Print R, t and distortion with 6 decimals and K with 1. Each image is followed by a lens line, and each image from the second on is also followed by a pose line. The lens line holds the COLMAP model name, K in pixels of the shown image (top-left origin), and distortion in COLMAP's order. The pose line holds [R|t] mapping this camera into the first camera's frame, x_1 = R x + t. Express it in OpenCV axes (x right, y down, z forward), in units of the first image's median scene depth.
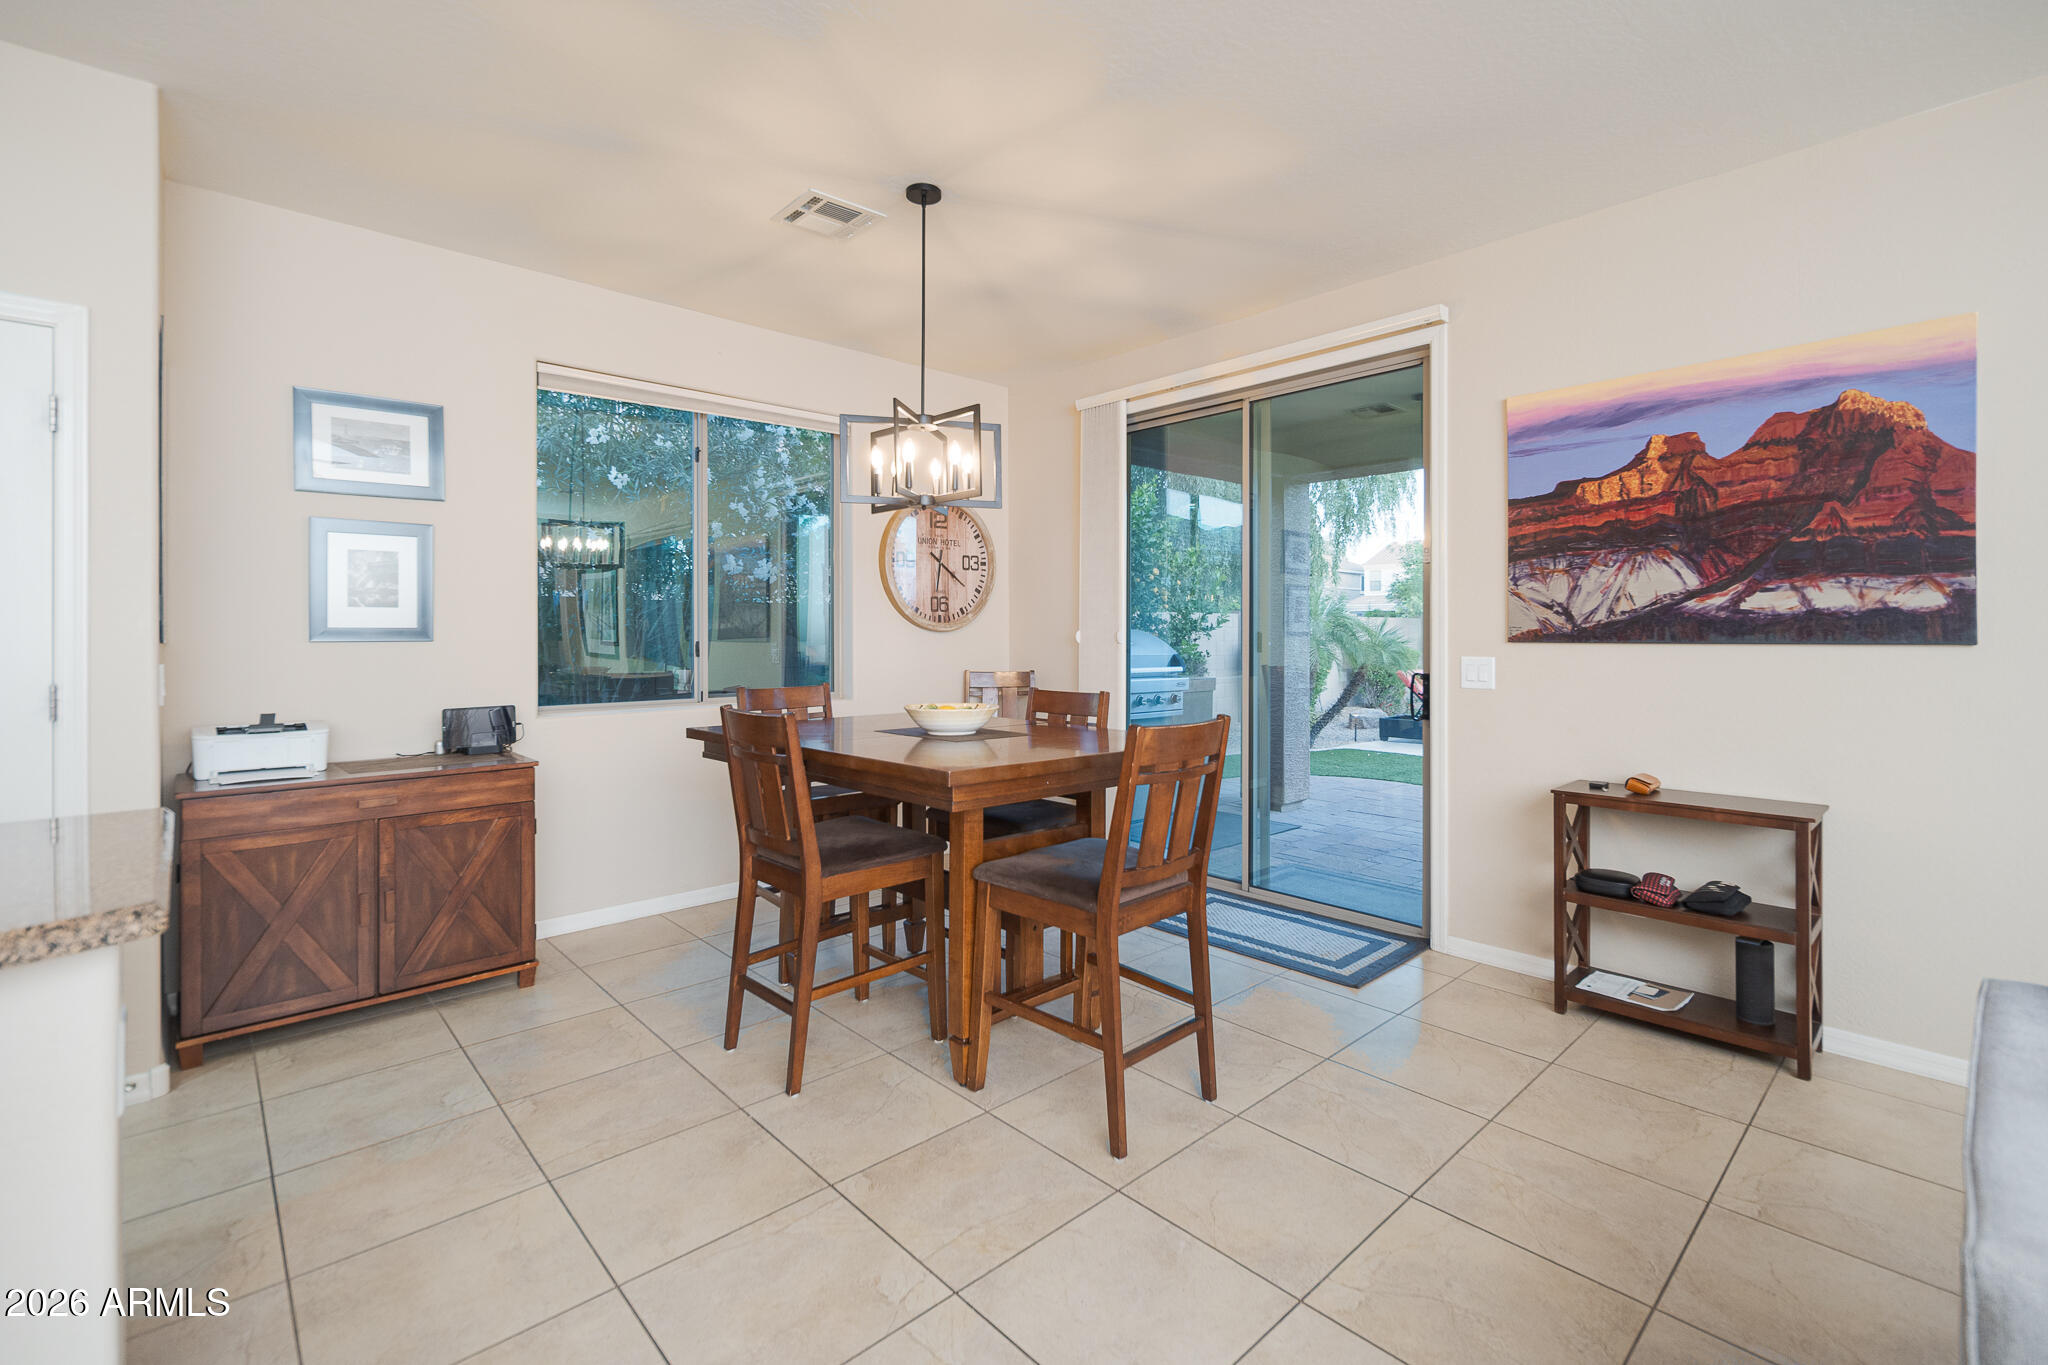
lens RADIAL K [[908.3, 0, 1037.5], [0, 908.3, 635.3], [0, 0, 1]] dist [0.008231, -0.003863]
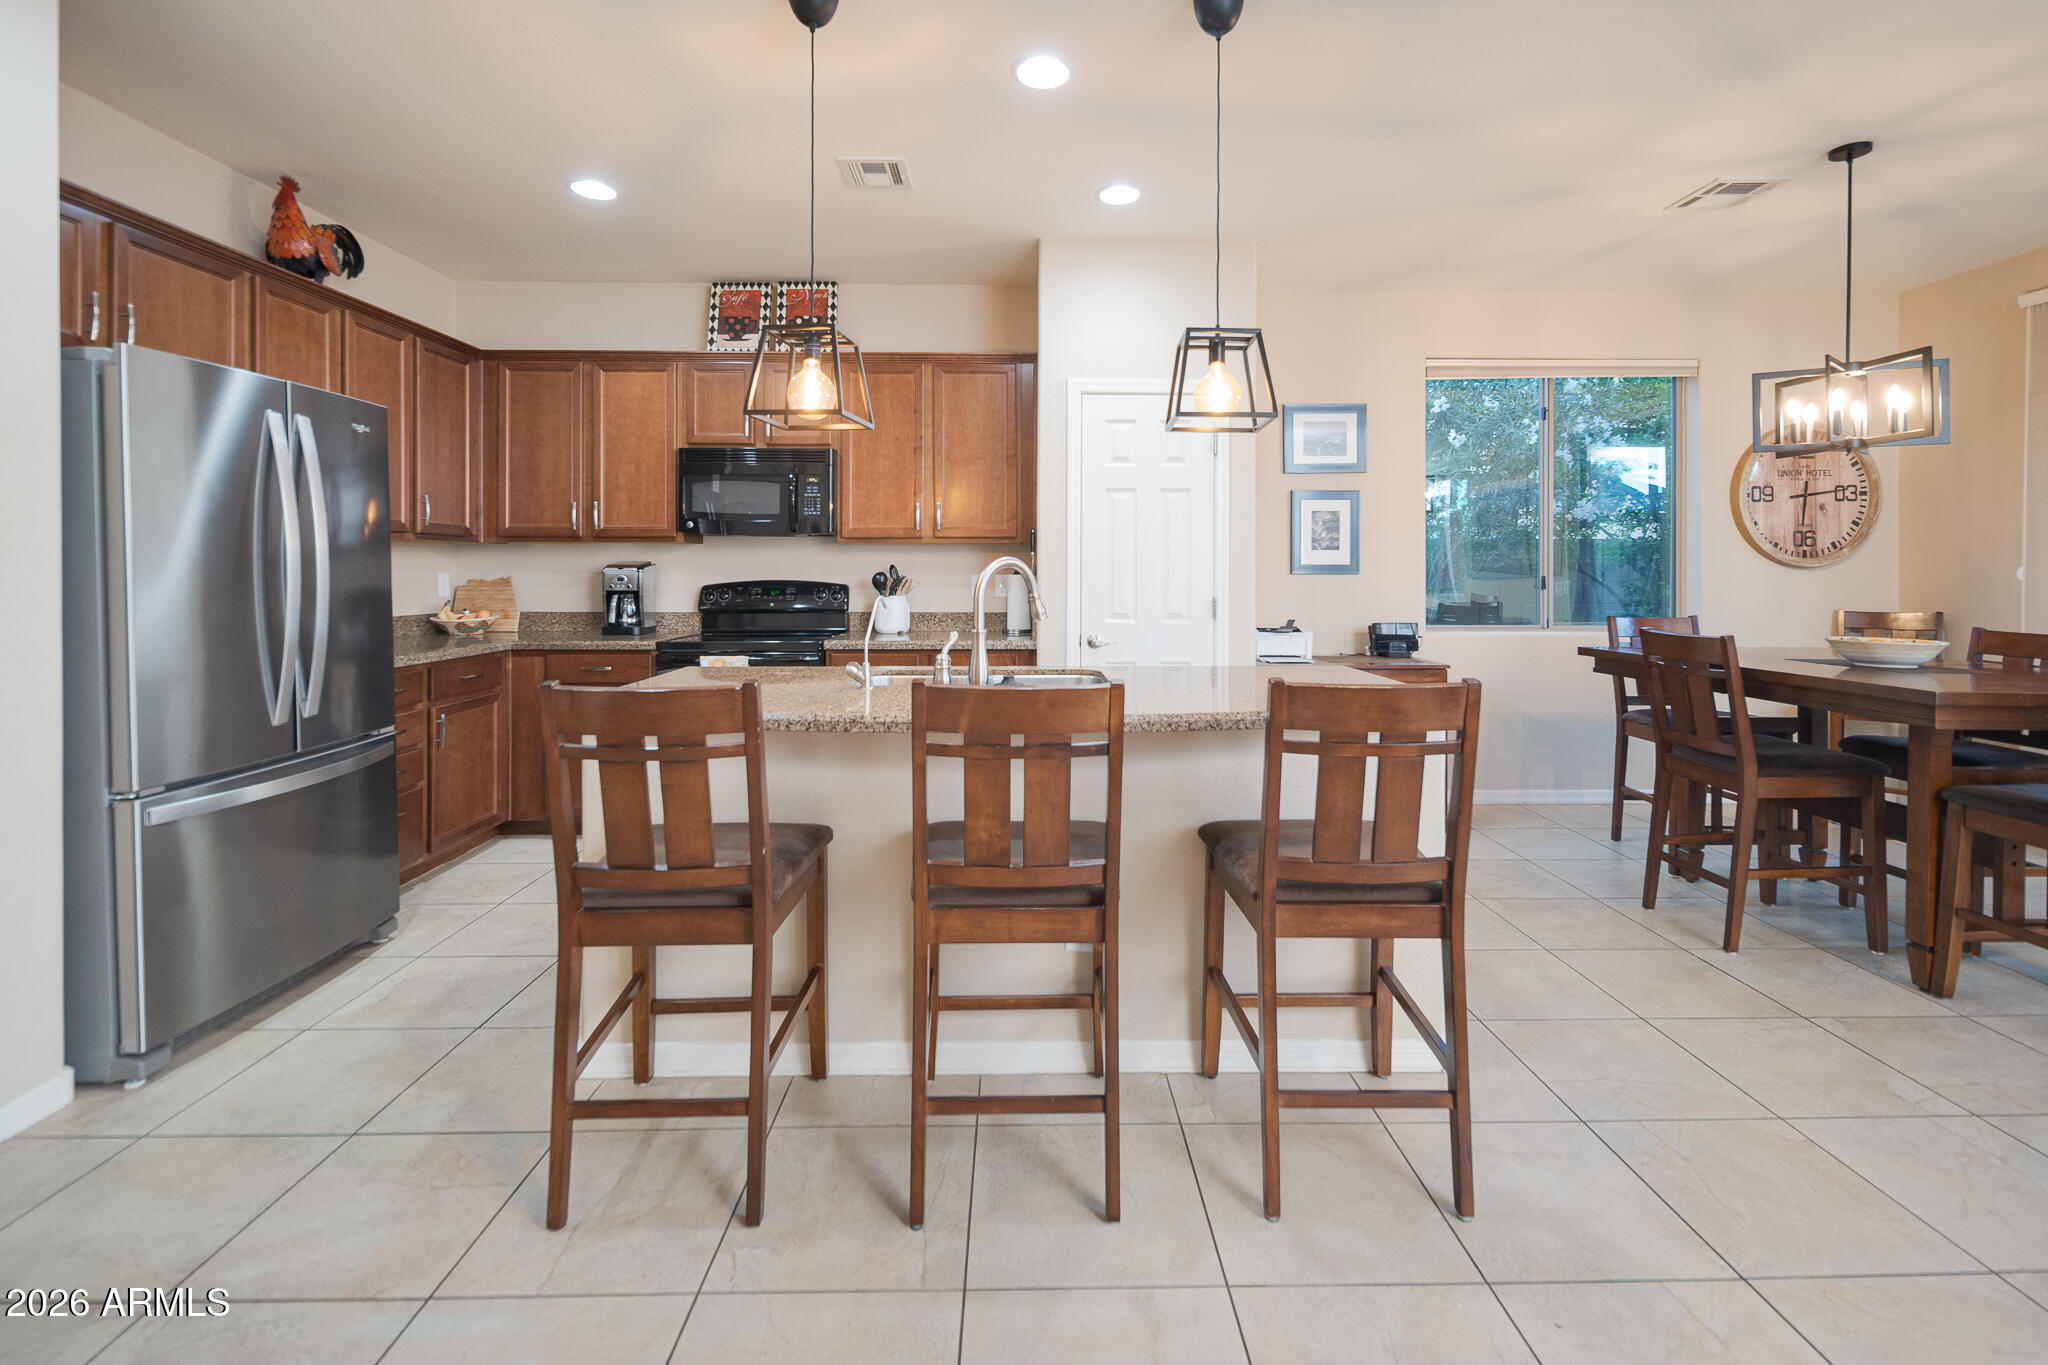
lens RADIAL K [[908.3, 0, 1033.5], [0, 908.3, 574.0], [0, 0, 1]] dist [0.008231, -0.003863]
pose [[0.748562, 0.007224, -0.663025, -0.126808], [-0.003835, 0.999971, 0.006565, -0.000696], [0.663053, -0.002371, 0.748568, -0.405245]]
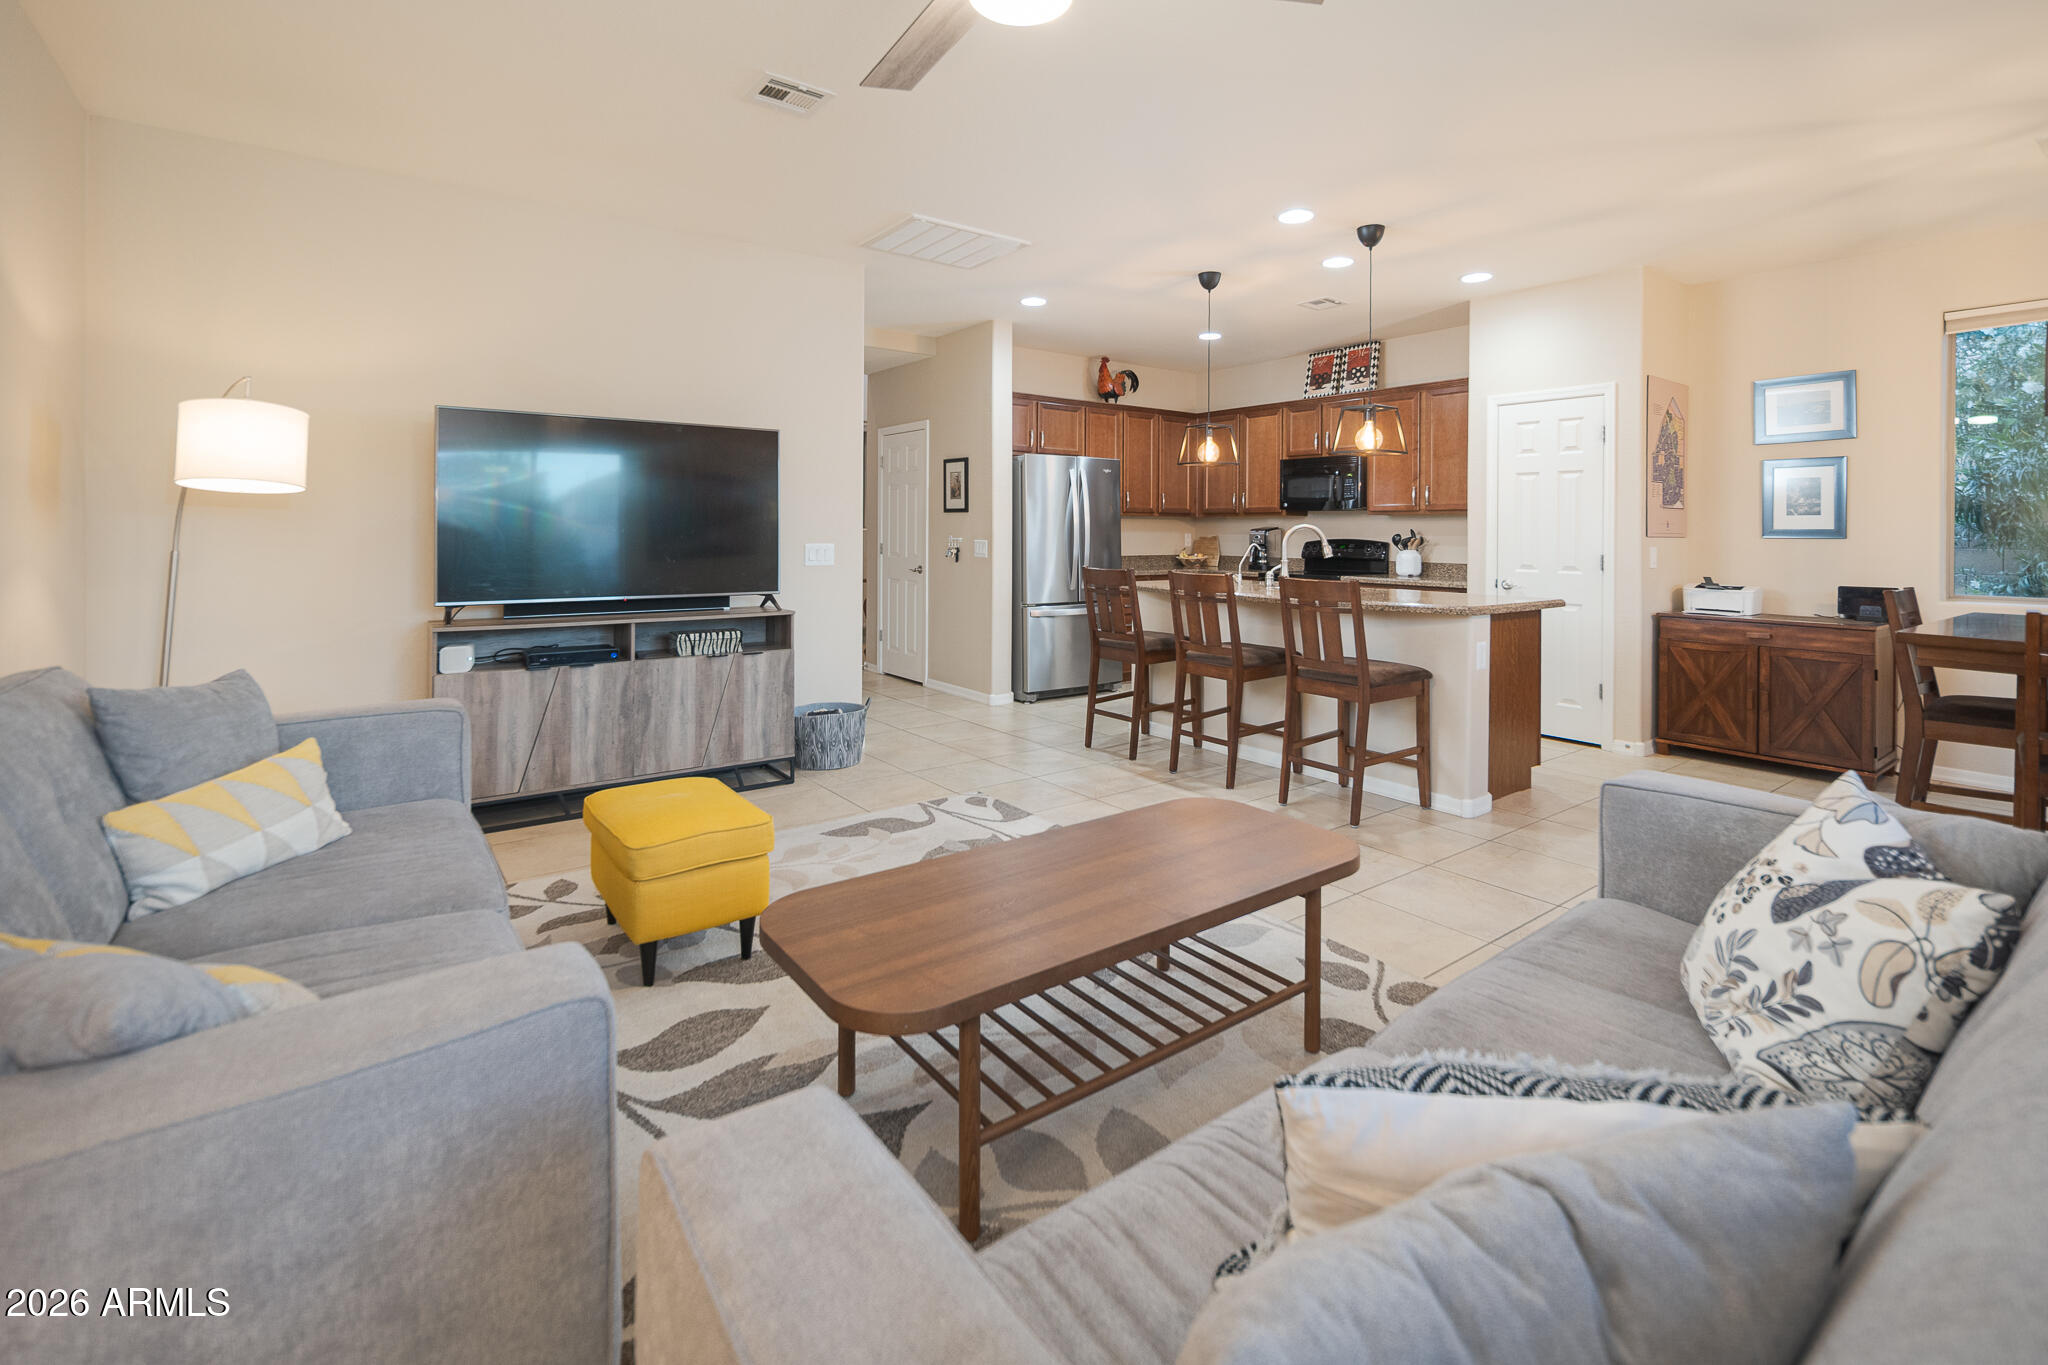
lens RADIAL K [[908.3, 0, 1030.4], [0, 908.3, 526.6], [0, 0, 1]] dist [0.008231, -0.003863]
pose [[-0.099688, -0.004967, -0.995006, 0.950916], [-0.010113, 0.999941, -0.003979, 0.006654], [0.994967, 0.009666, -0.099733, -0.128681]]
